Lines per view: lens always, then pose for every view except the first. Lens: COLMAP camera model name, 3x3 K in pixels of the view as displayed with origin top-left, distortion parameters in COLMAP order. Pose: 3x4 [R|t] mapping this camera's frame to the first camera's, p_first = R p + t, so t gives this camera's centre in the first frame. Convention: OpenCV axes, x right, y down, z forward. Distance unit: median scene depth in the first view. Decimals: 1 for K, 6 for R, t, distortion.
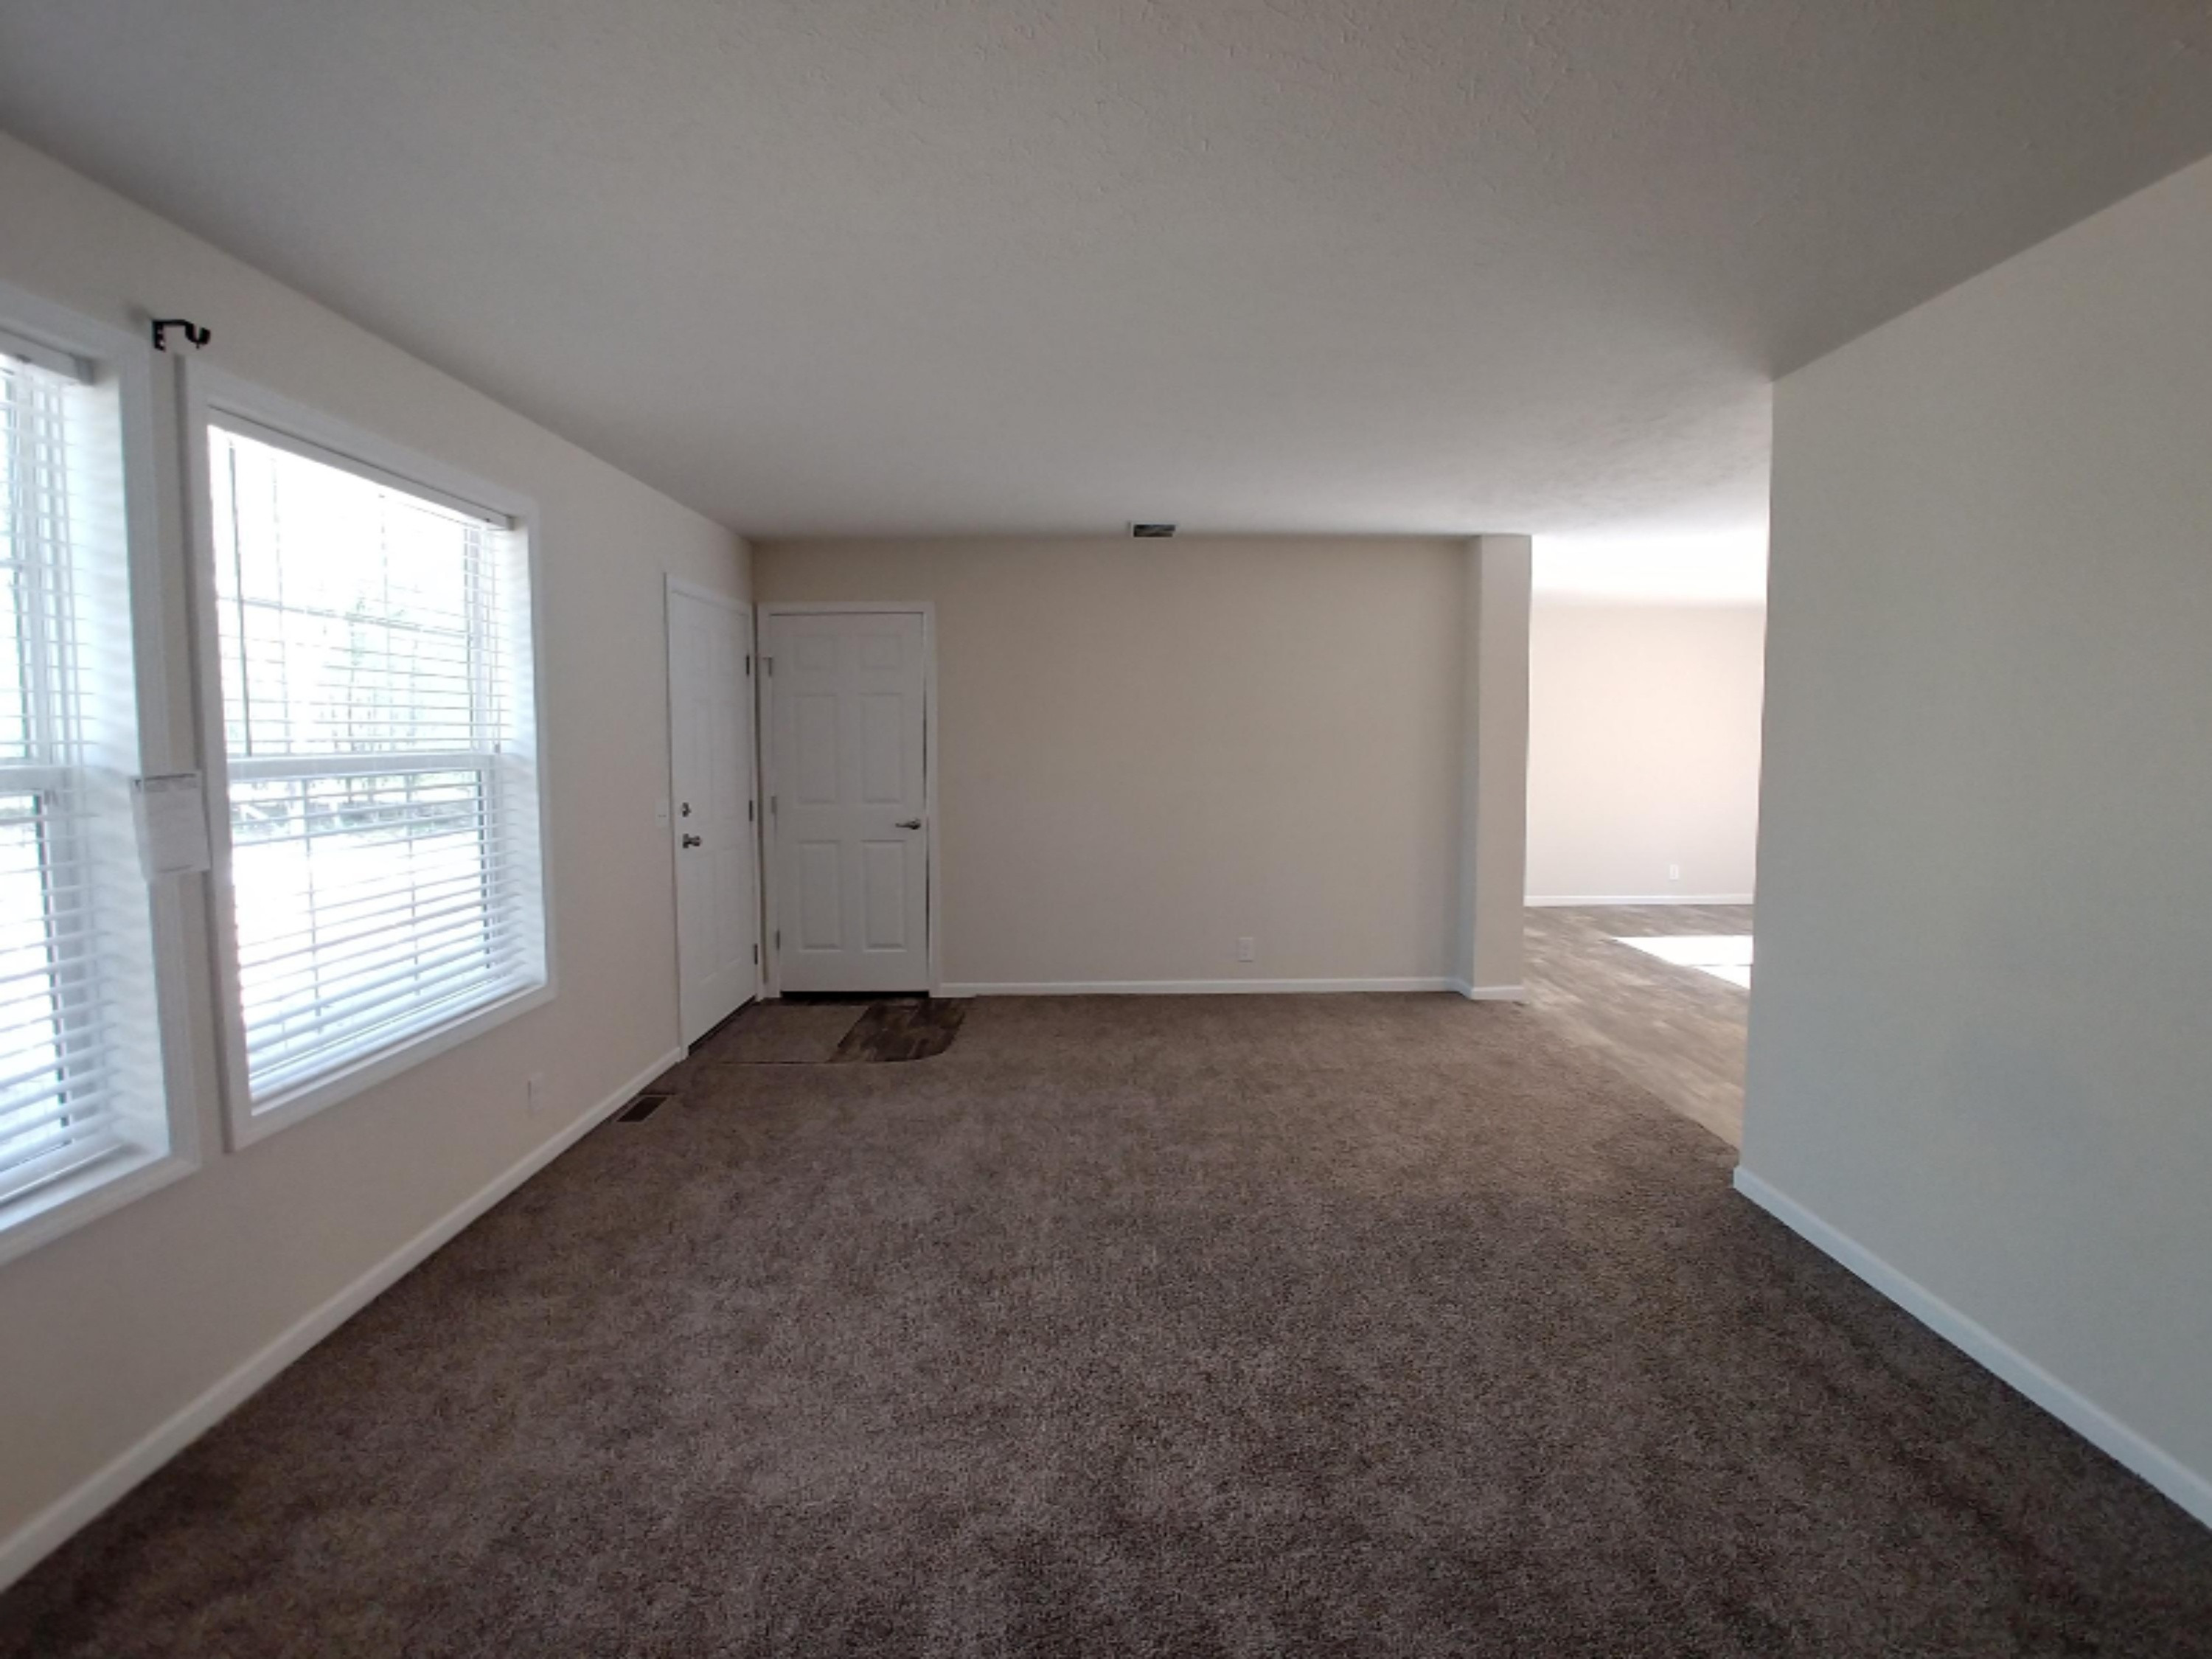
lens RADIAL K [[955.0, 0, 1110.2], [0, 955.0, 809.0], [0, 0, 1]] dist [-0.040408, 0.009566]
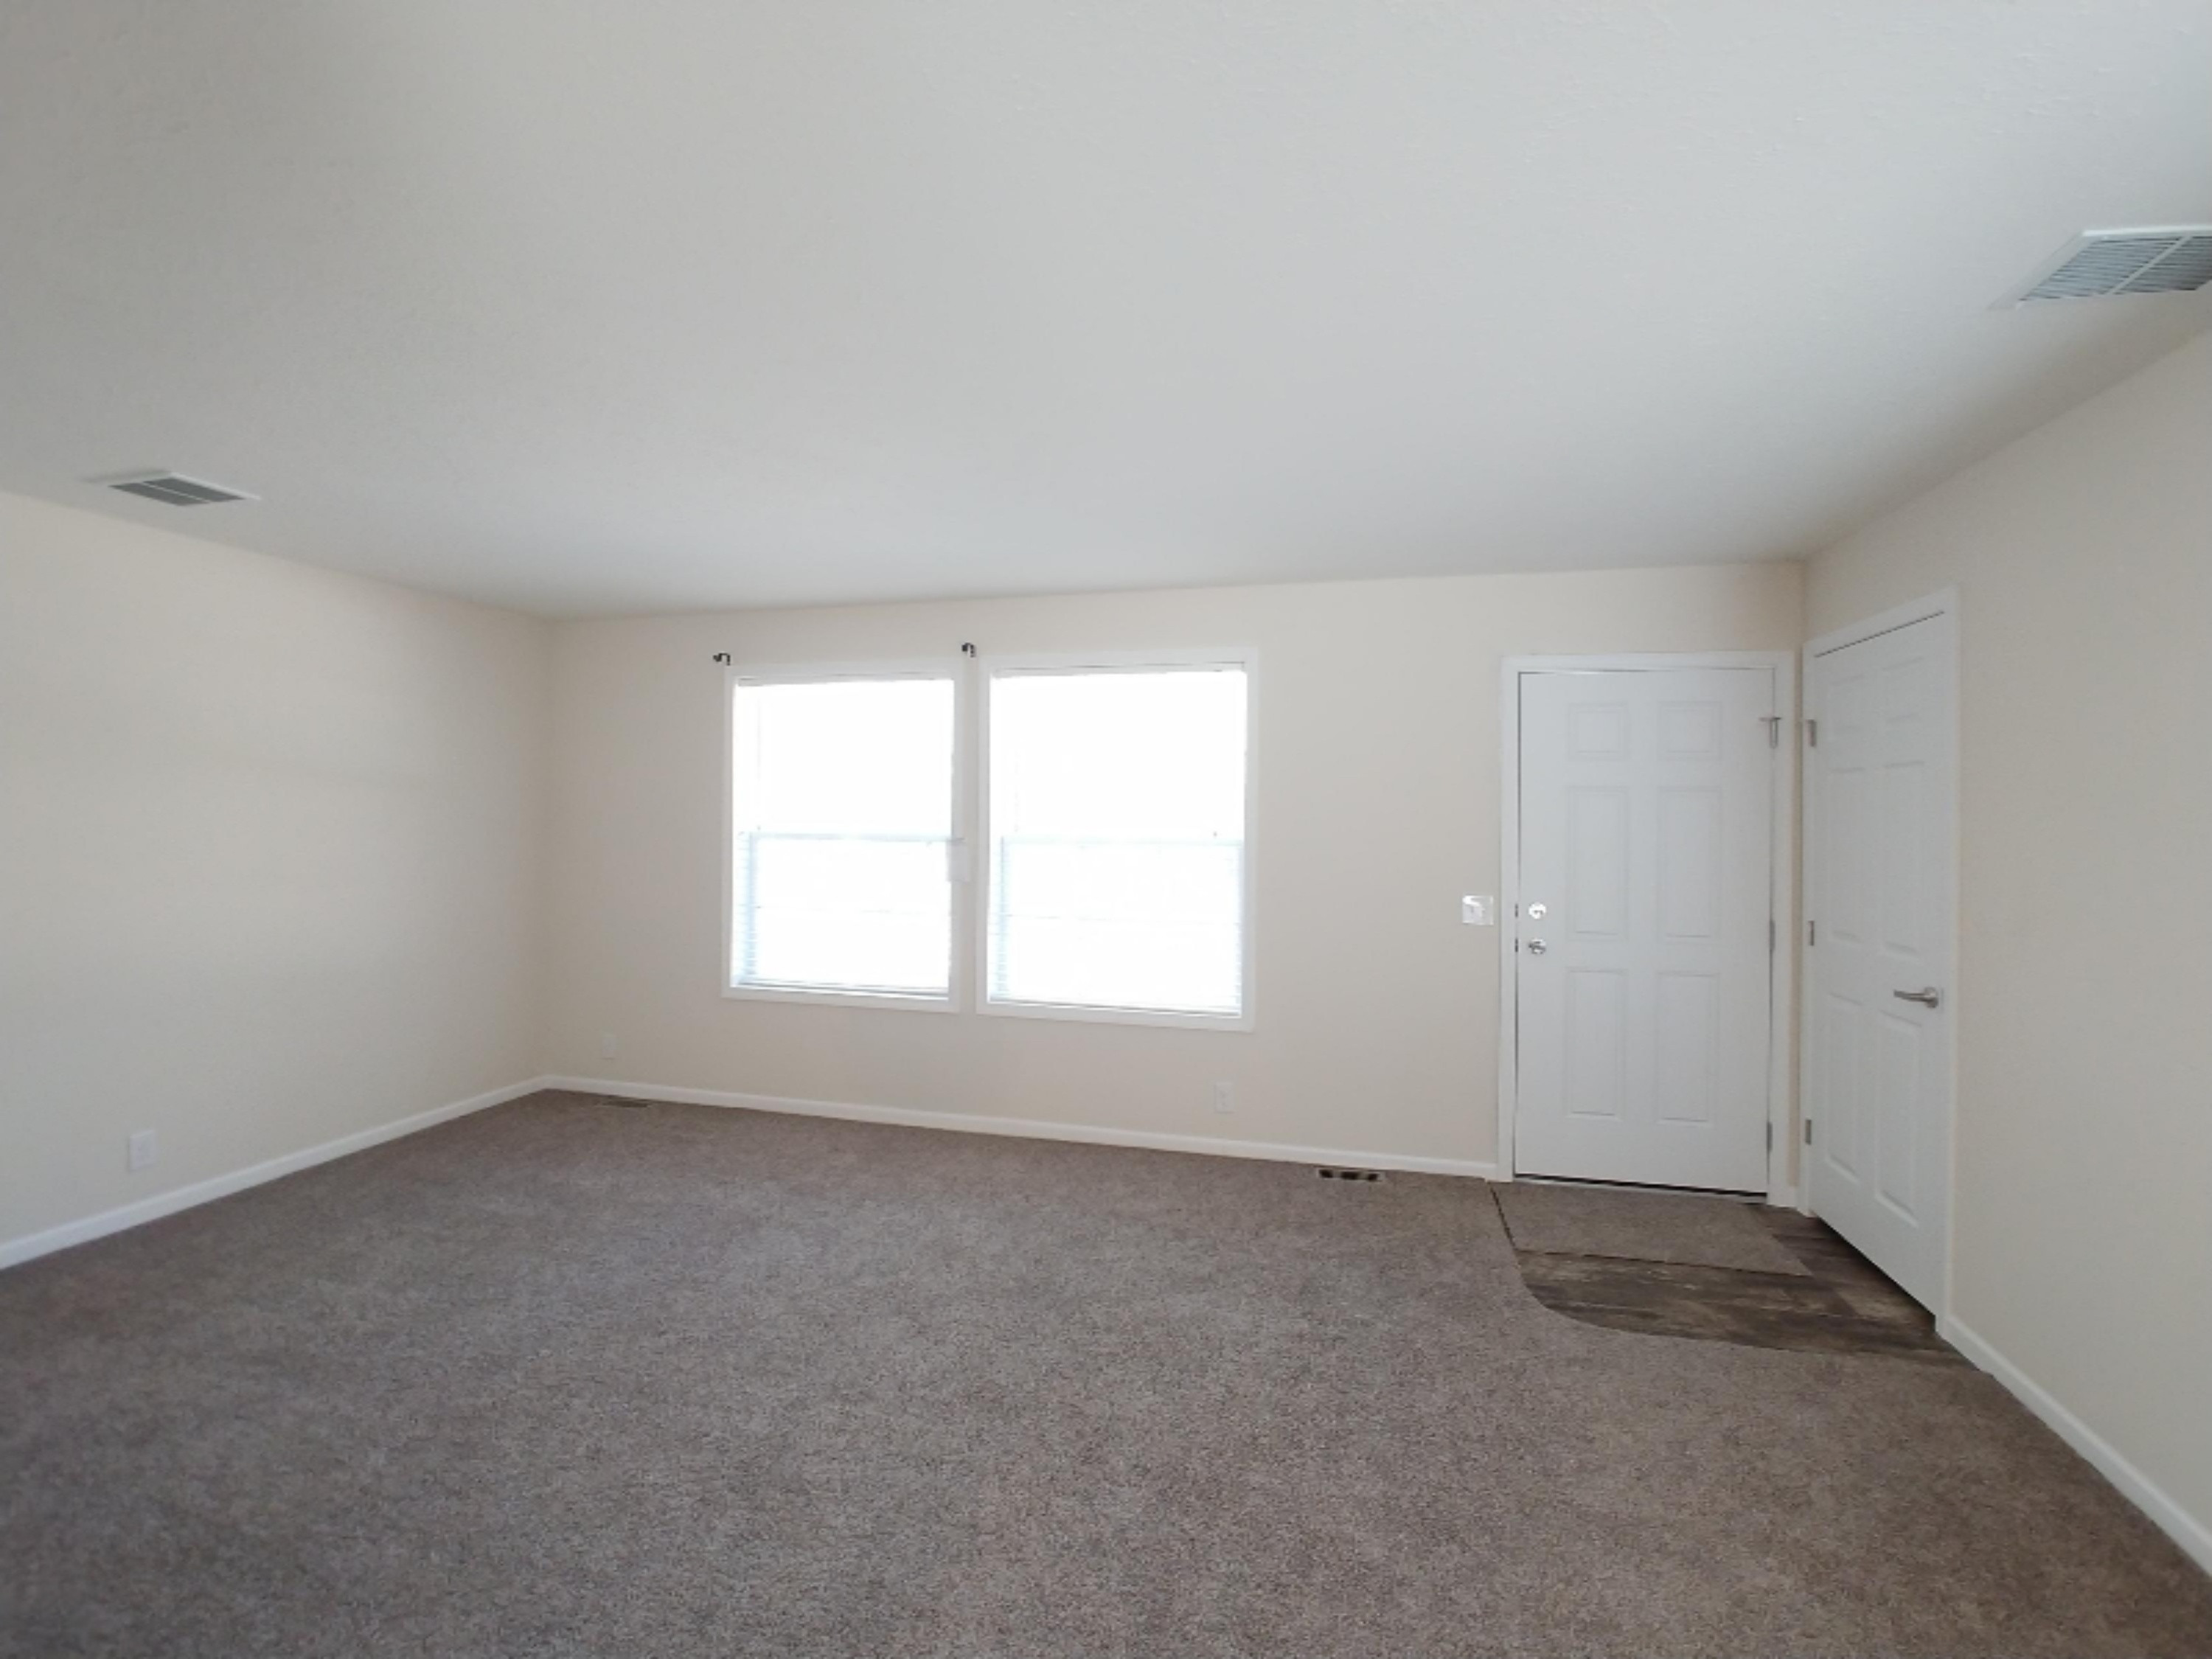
lens RADIAL K [[955.0, 0, 1110.2], [0, 955.0, 809.0], [0, 0, 1]] dist [-0.040408, 0.009566]
pose [[-0.227935, -0.015679, -0.973550, 0.707089], [-0.091889, 0.995754, 0.005477, -0.085500], [0.969331, 0.090707, -0.228408, 1.098593]]
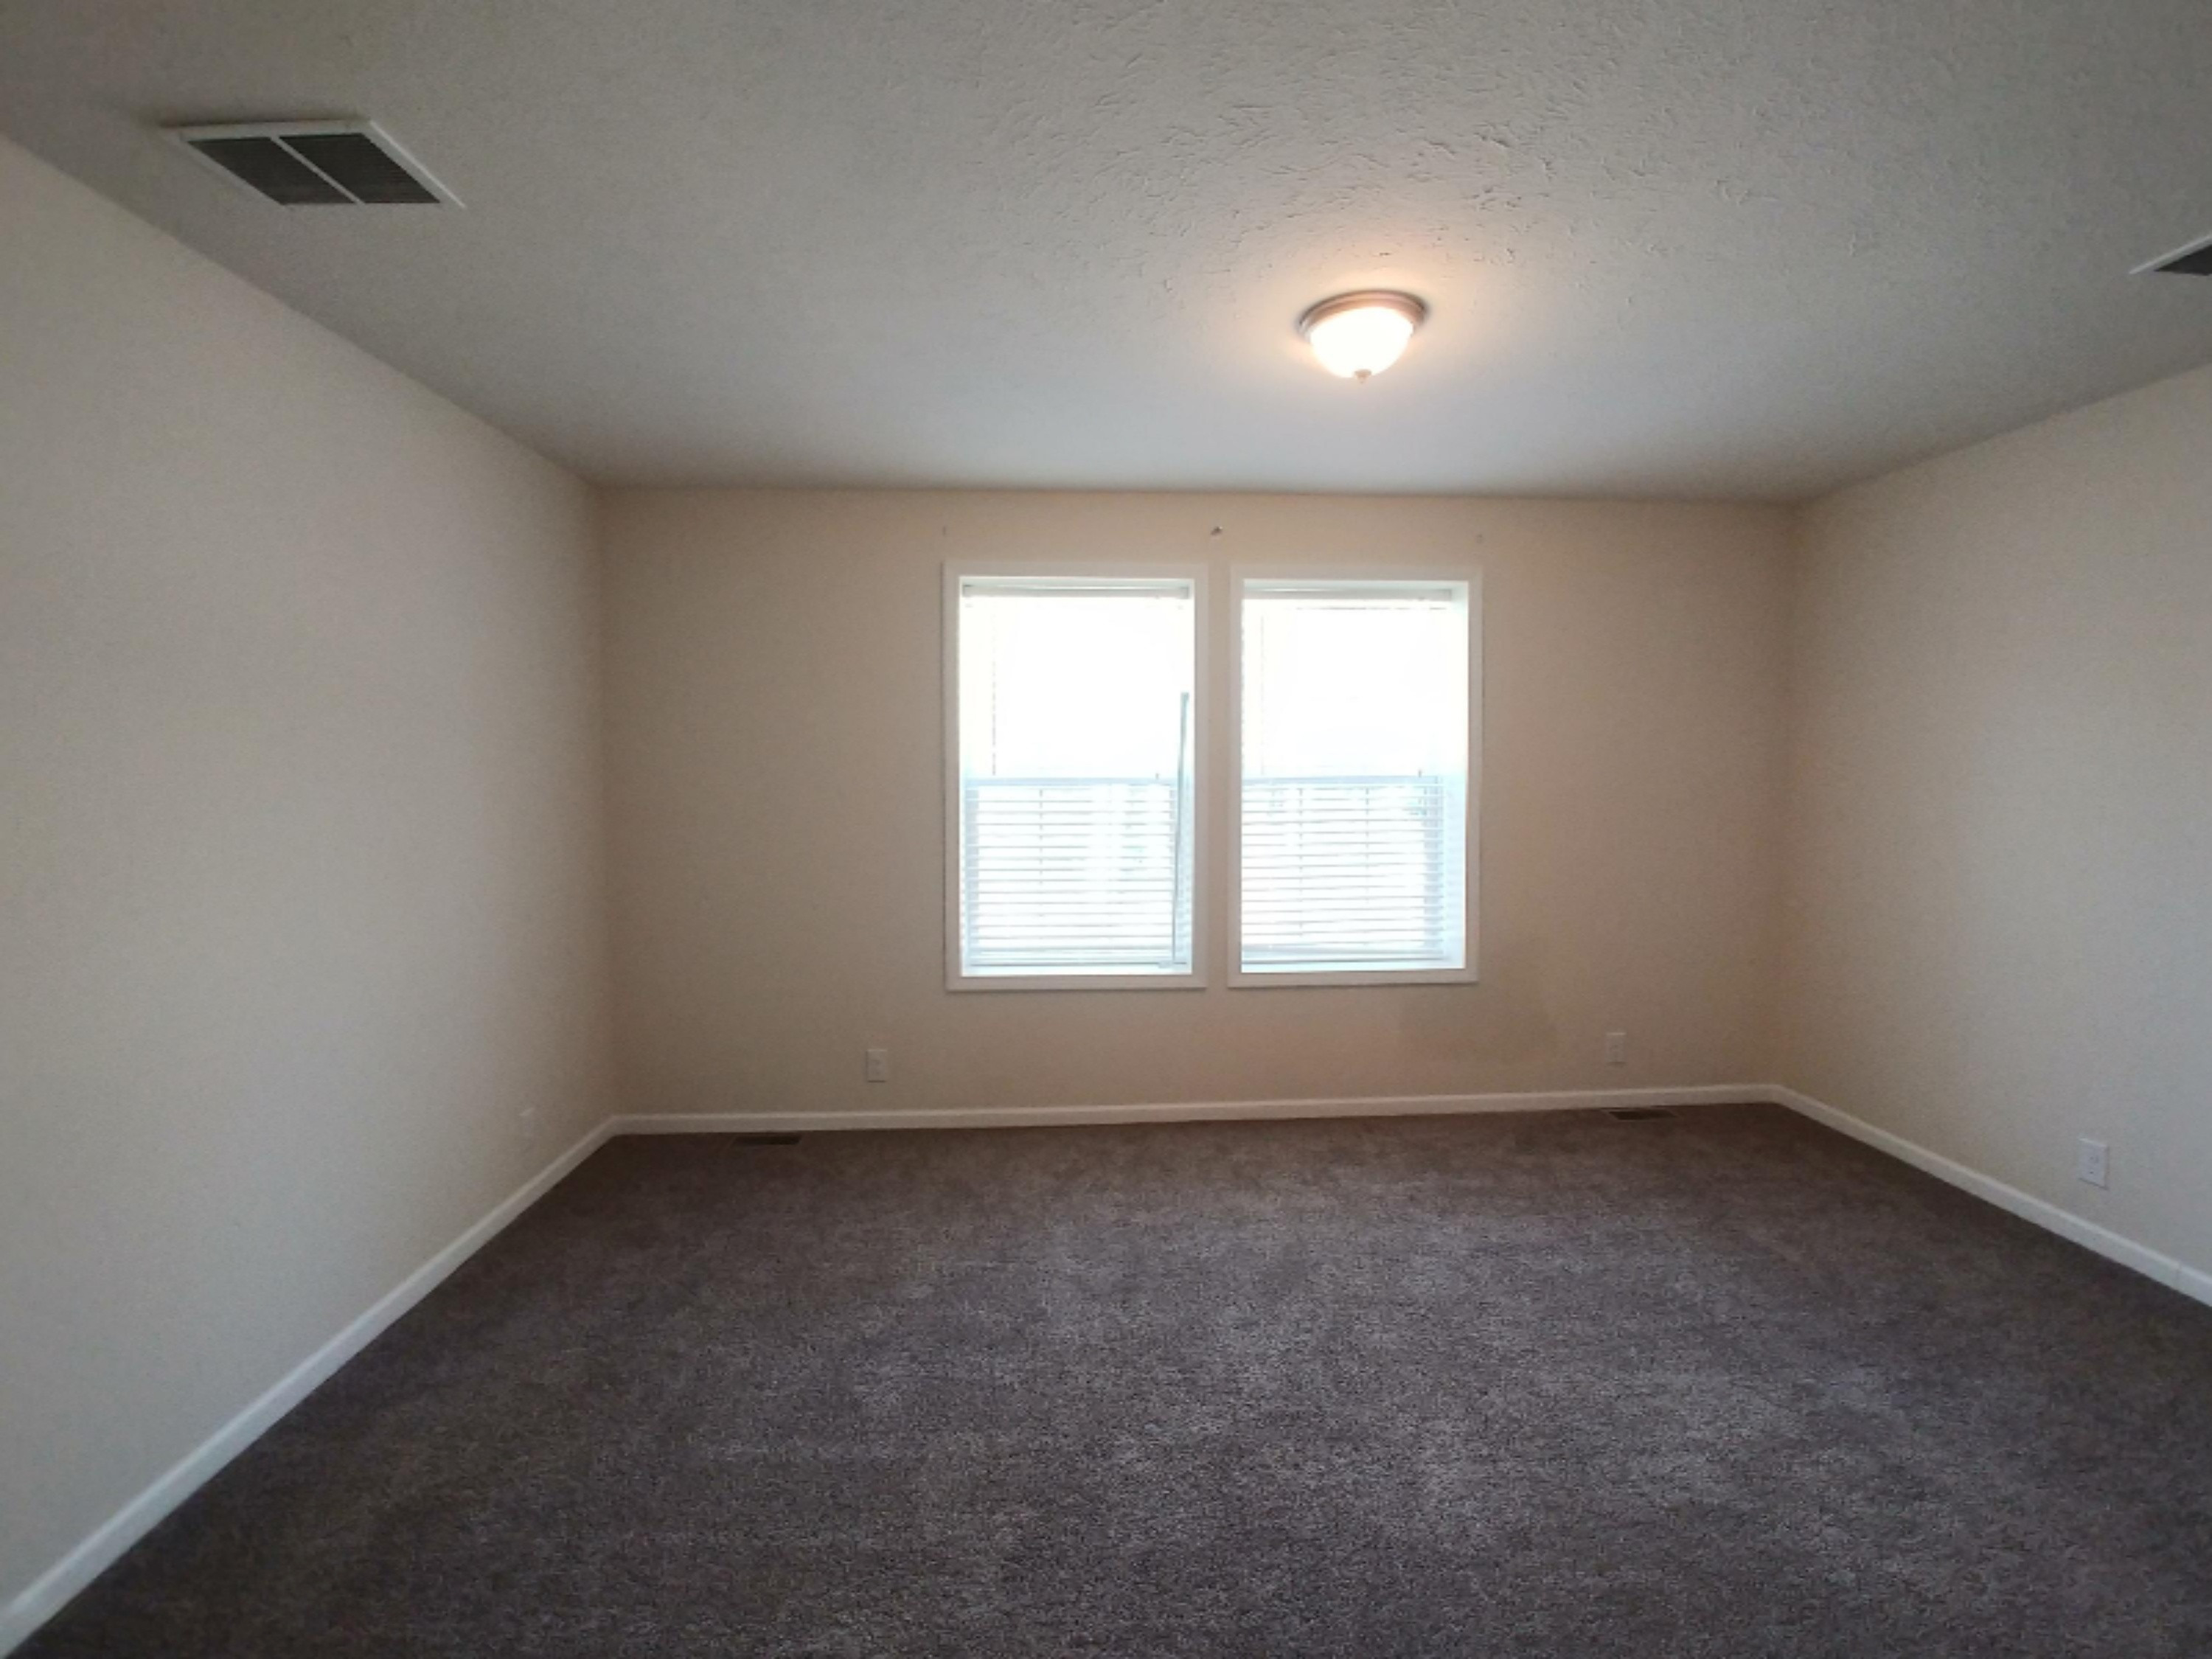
lens RADIAL K [[955.0, 0, 1110.2], [0, 955.0, 809.0], [0, 0, 1]] dist [-0.040408, 0.009566]
pose [[0.042288, 0.022622, -0.998849, 0.589508], [-0.076255, 0.996901, 0.019349, -0.004459], [0.996191, 0.075349, 0.043882, 0.477523]]
